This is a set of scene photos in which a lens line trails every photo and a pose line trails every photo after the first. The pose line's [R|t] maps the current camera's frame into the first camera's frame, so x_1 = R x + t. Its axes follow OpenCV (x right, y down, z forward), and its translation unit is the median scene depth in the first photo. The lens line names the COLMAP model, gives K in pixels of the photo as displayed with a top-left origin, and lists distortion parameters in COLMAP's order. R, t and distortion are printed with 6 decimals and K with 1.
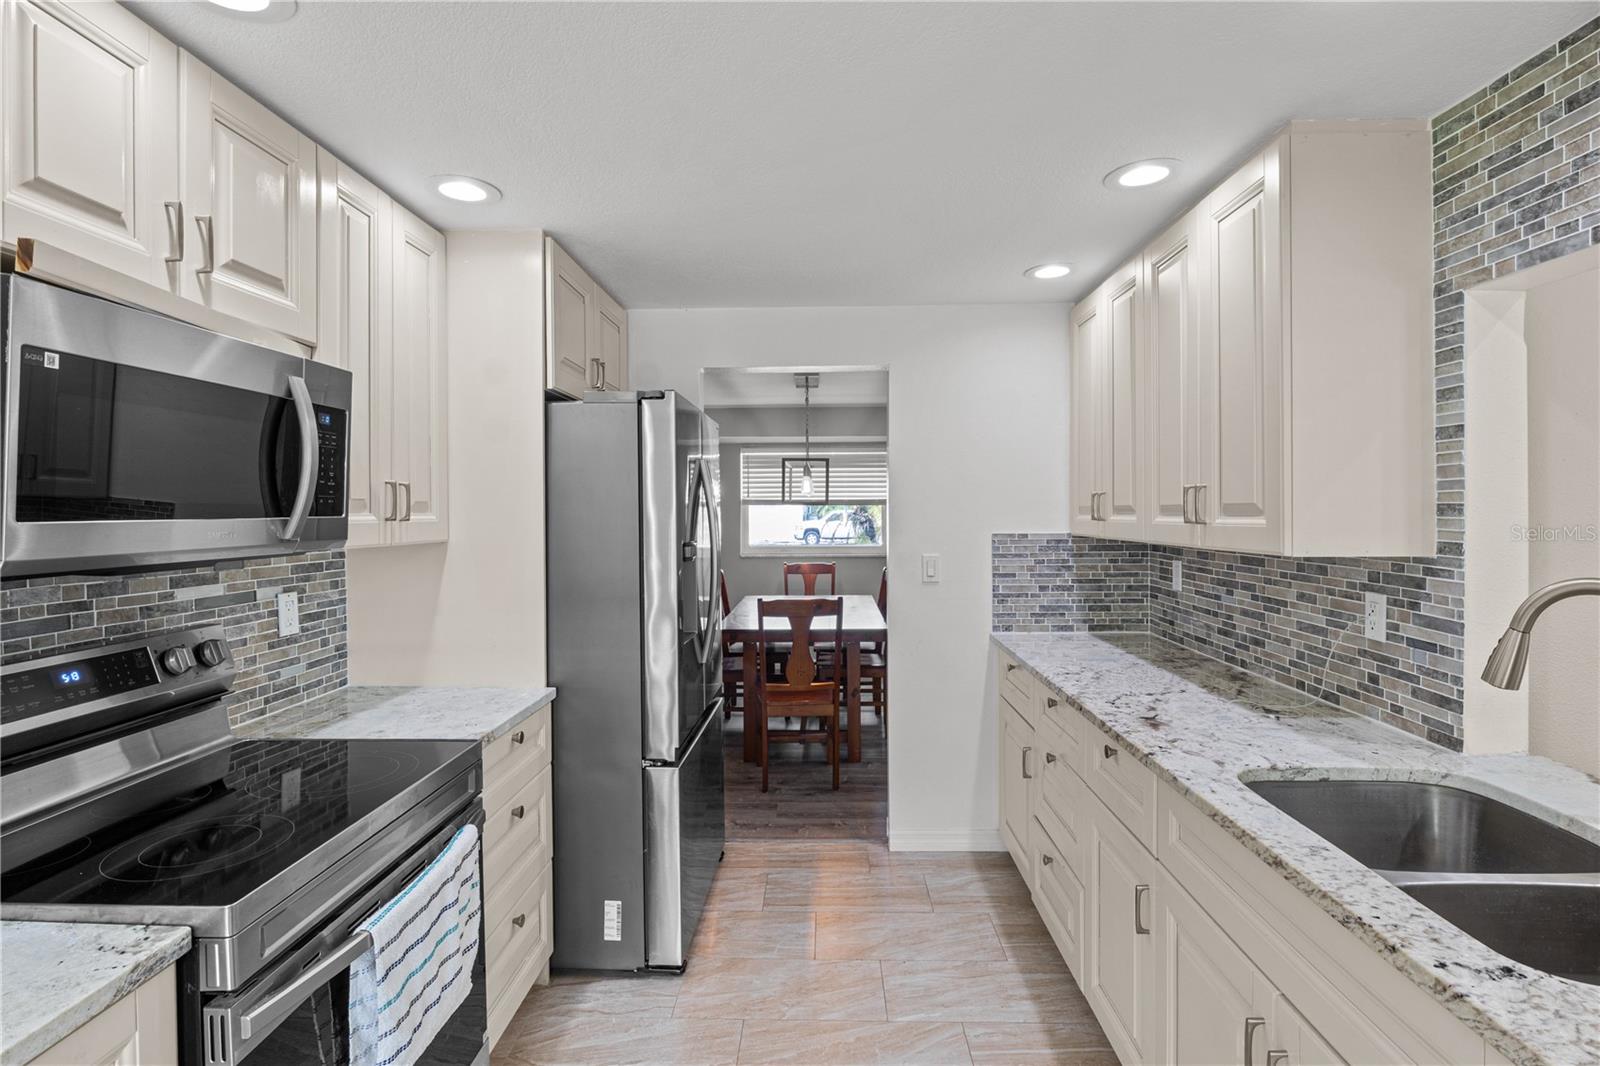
lens RADIAL K [[805.3, 0, 796.0], [0, 805.3, 514.0], [0, 0, 1]] dist [-0.011101, -0.000937]
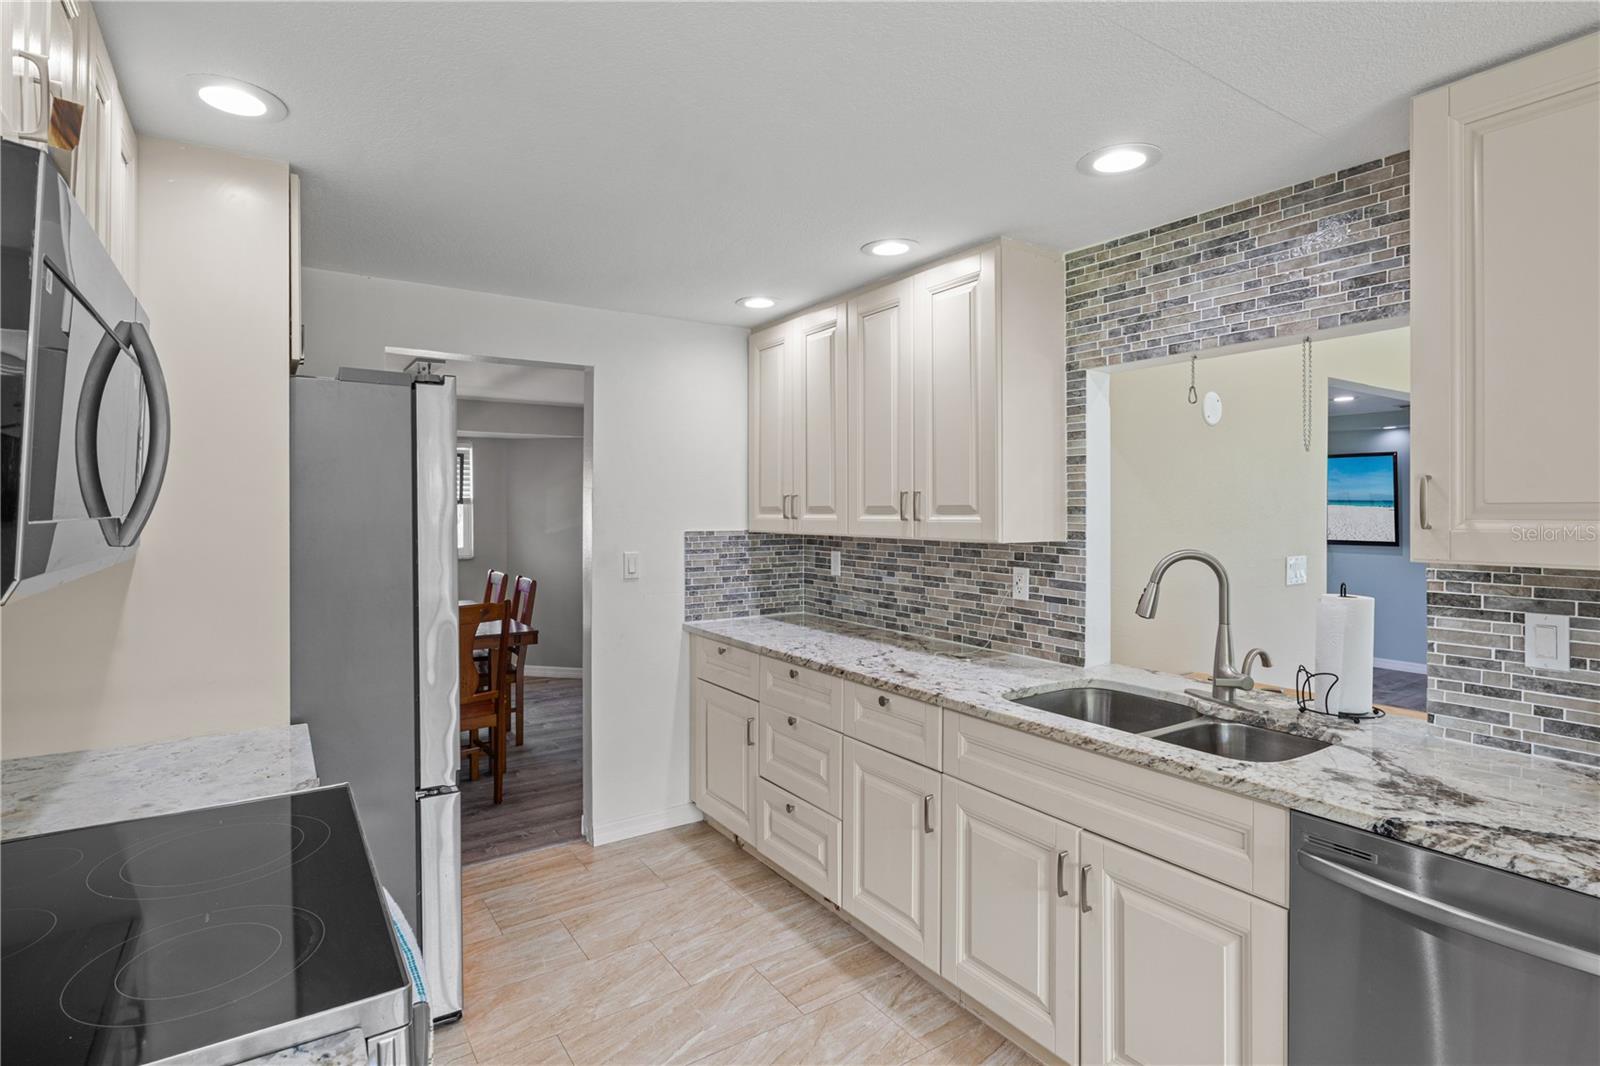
lens RADIAL K [[805.3, 0, 795.8], [0, 805.3, 510.3], [0, 0, 1]] dist [-0.011101, -0.000937]
pose [[0.810054, 0.003235, 0.586346, -0.375004], [-0.000376, 0.999987, -0.004998, 0.001763], [-0.586355, 0.003828, 0.810045, 0.042581]]
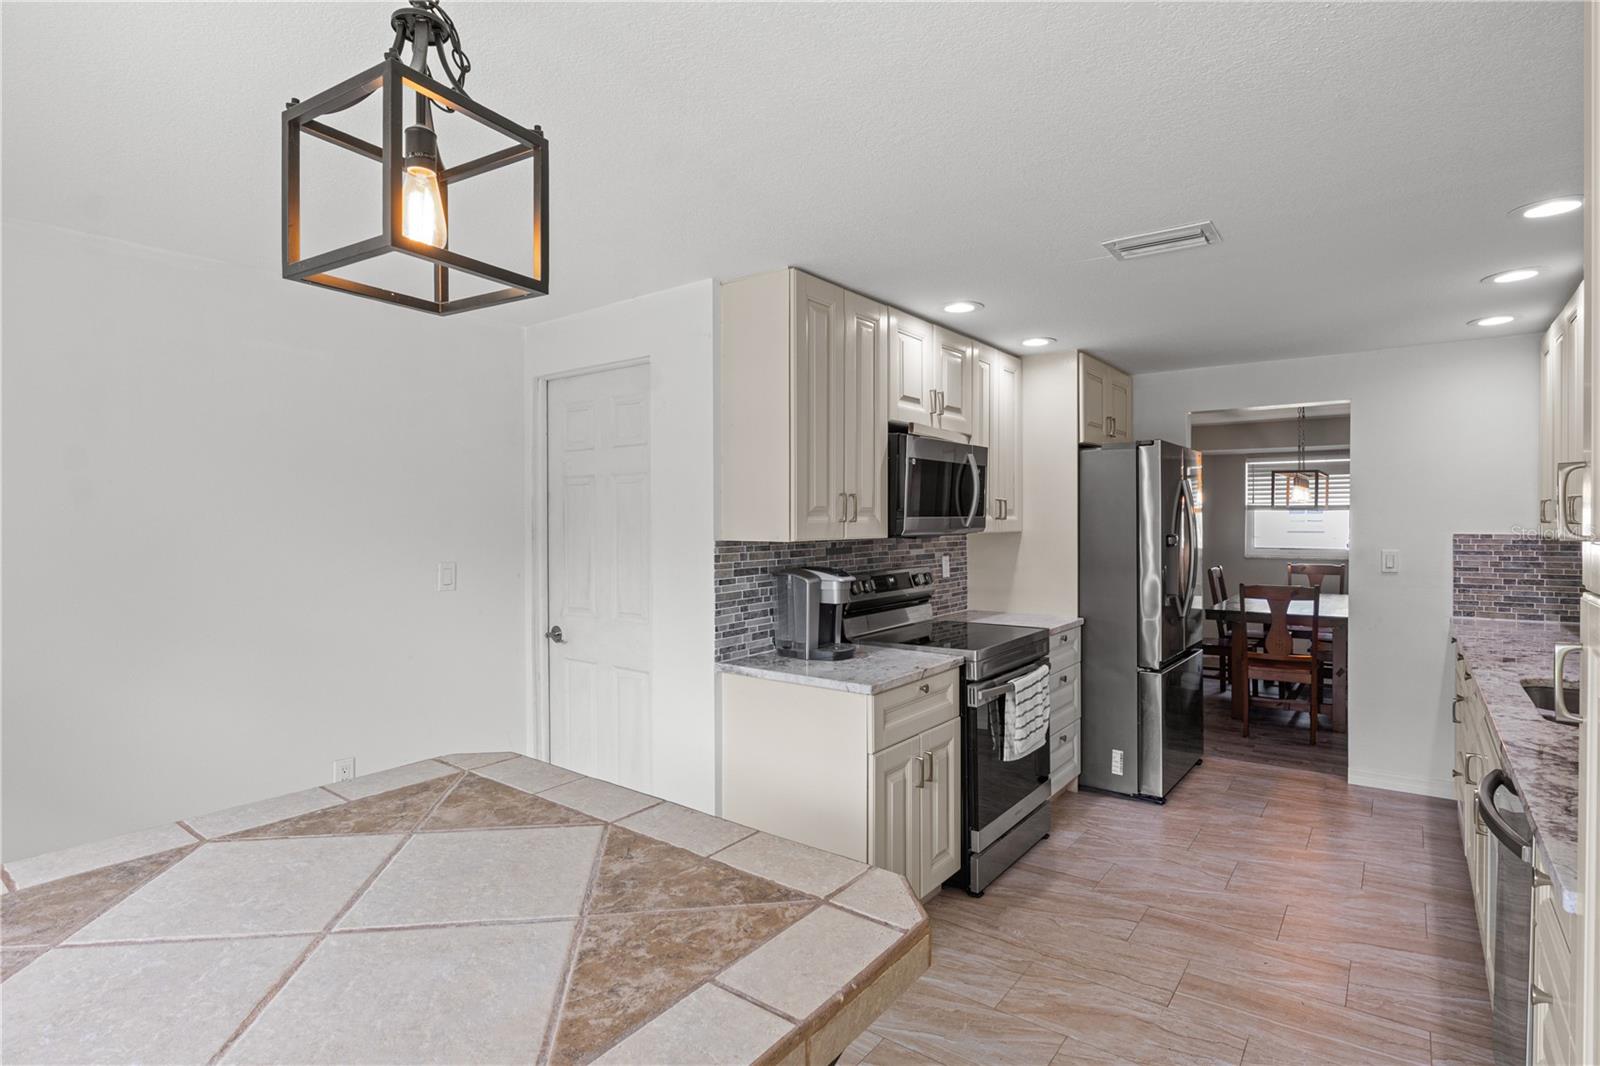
lens RADIAL K [[805.3, 0, 782.3], [0, 805.3, 526.9], [0, 0, 1]] dist [-0.011101, -0.000937]
pose [[0.810815, 0.008550, -0.585240, 0.177847], [-0.003733, 0.999949, 0.009437, 0.008674], [0.585291, -0.005468, 0.810805, -0.752038]]
